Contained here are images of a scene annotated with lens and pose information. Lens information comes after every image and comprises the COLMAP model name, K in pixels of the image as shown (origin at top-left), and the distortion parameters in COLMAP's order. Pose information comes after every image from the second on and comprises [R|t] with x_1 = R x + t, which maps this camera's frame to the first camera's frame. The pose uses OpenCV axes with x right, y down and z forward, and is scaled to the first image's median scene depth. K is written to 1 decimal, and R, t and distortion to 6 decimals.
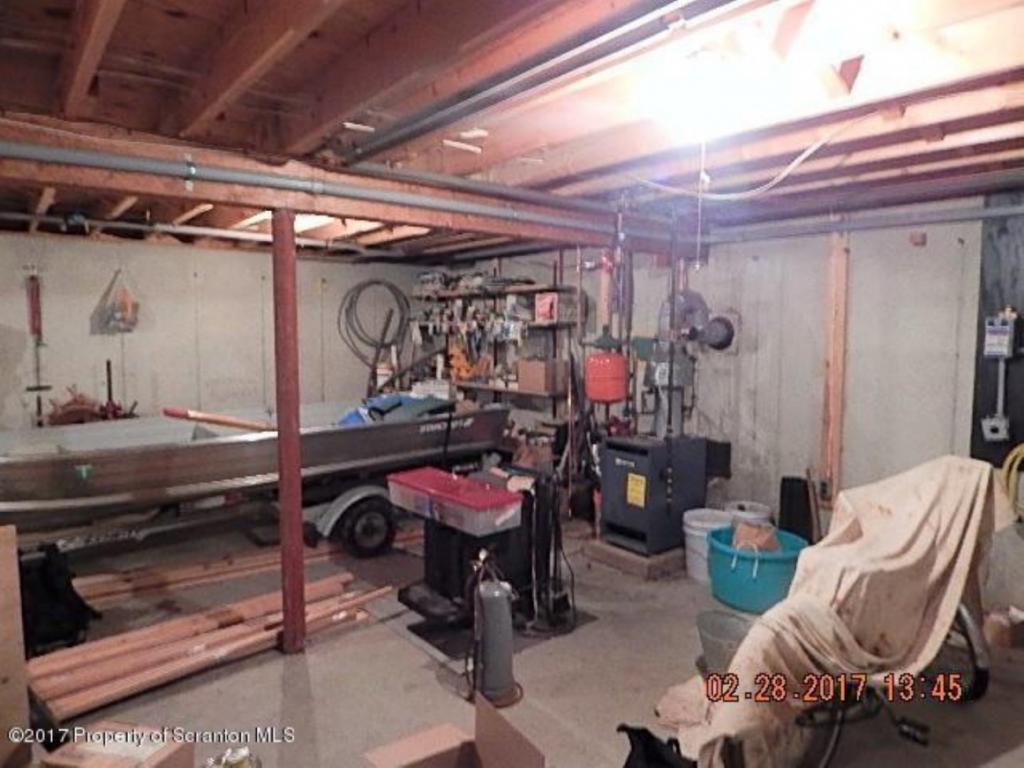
lens RADIAL K [[647.7, 0, 511.2], [0, 647.7, 385.0], [0, 0, 1]] dist [0.004848, 0.001216]
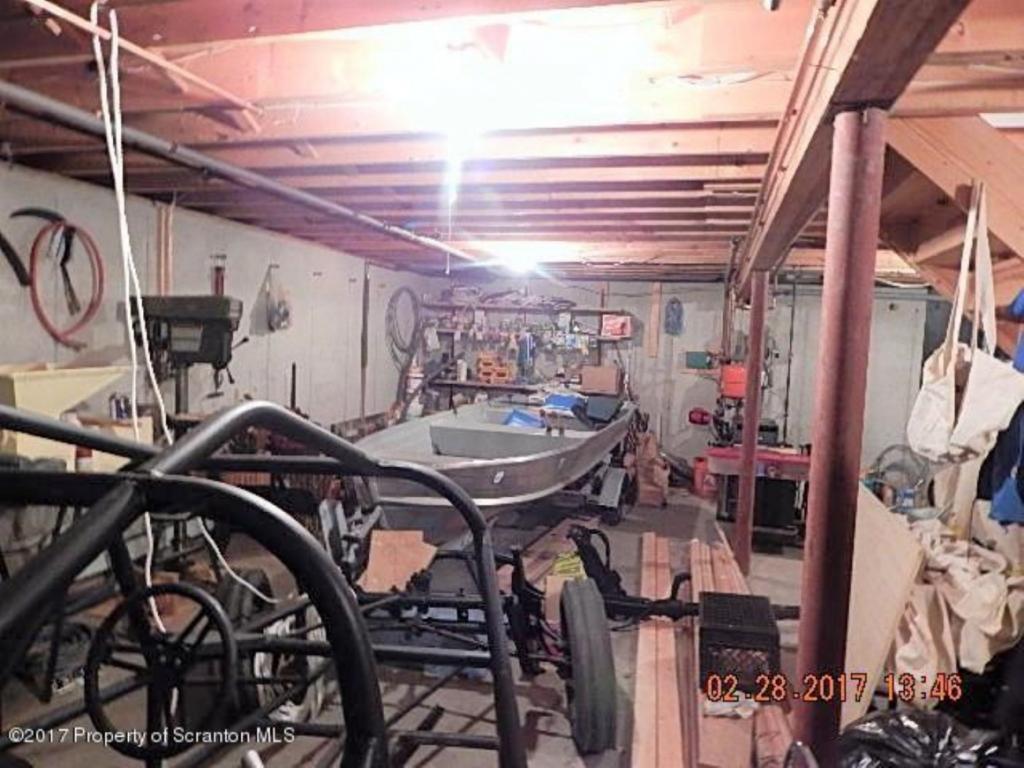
lens RADIAL K [[647.7, 0, 514.1], [0, 647.7, 381.2], [0, 0, 1]] dist [0.004848, 0.001216]
pose [[0.828709, -0.002959, 0.559672, -0.841478], [0.004906, 0.999986, -0.001978, -0.008875], [-0.559658, 0.004385, 0.828712, 0.050220]]
